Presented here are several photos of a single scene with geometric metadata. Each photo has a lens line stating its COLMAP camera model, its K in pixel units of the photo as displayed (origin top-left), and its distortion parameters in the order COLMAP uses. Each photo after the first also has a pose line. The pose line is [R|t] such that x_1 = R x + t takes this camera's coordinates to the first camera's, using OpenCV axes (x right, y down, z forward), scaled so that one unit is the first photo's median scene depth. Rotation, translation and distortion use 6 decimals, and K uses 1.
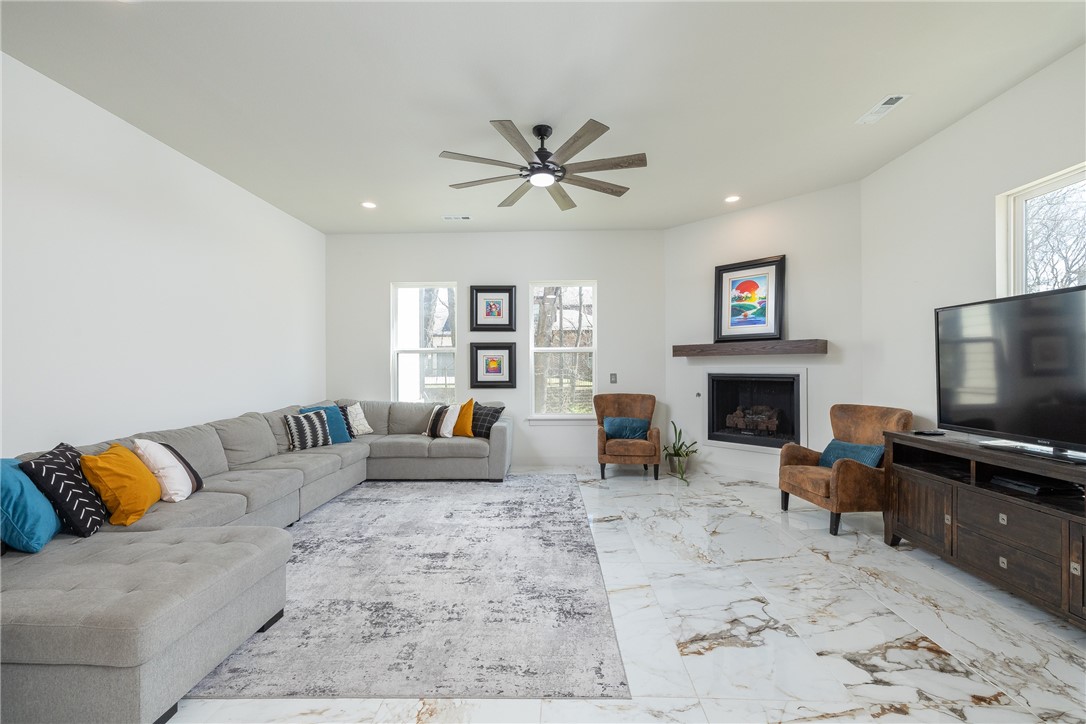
lens RADIAL K [[470.1, 0, 536.6], [0, 470.1, 363.9], [0, 0, 1]] dist [0.000732, 0.000469]
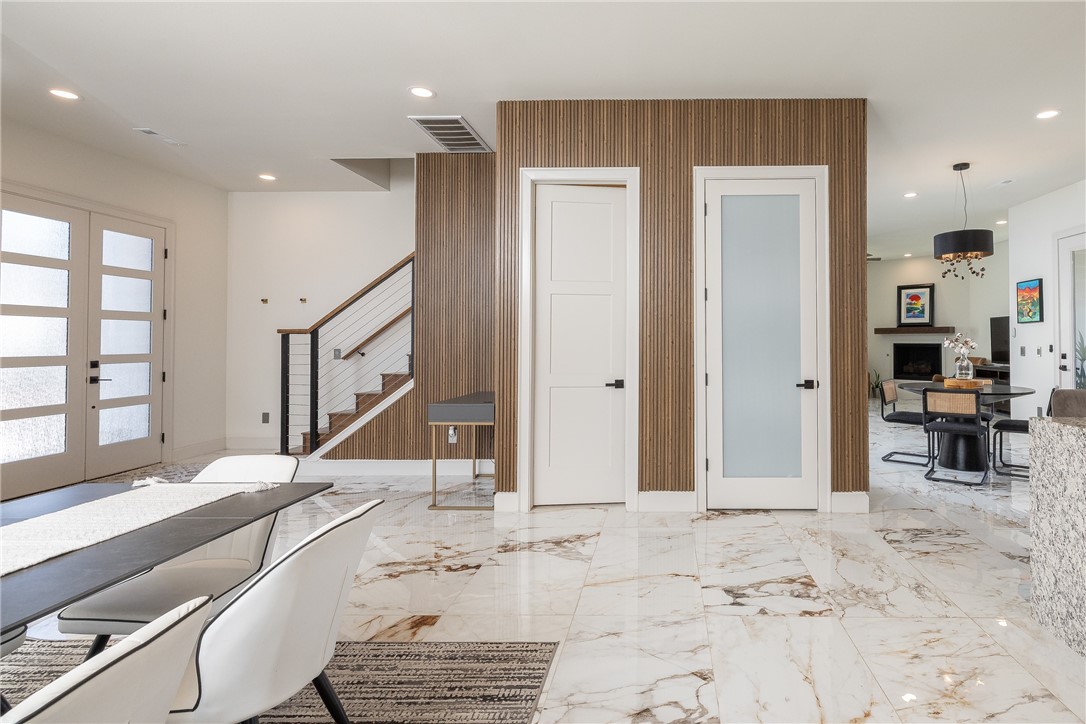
lens RADIAL K [[557.5, 0, 659.1], [0, 557.5, 332.0], [0, 0, 1]] dist [0.005527, -0.000299]
pose [[0.999600, 0.000969, 0.028259, -0.685838], [-0.000672, 0.999945, -0.010512, -0.000714], [-0.028268, 0.010489, 0.999545, -1.295749]]
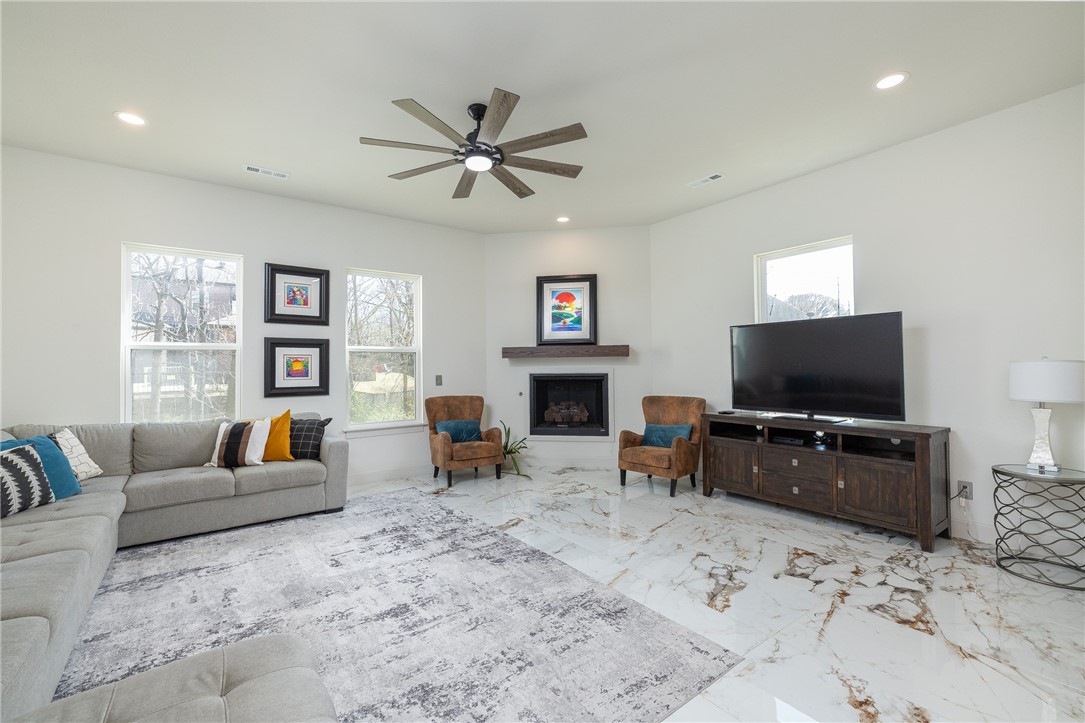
lens RADIAL K [[469.6, 0, 548.2], [0, 469.6, 355.5], [0, 0, 1]] dist [0.000732, 0.000469]
pose [[0.777202, 0.012229, 0.629132, -0.316143], [0.002672, 0.999738, -0.022733, 0.003069], [-0.629245, 0.019349, 0.776966, 0.145121]]
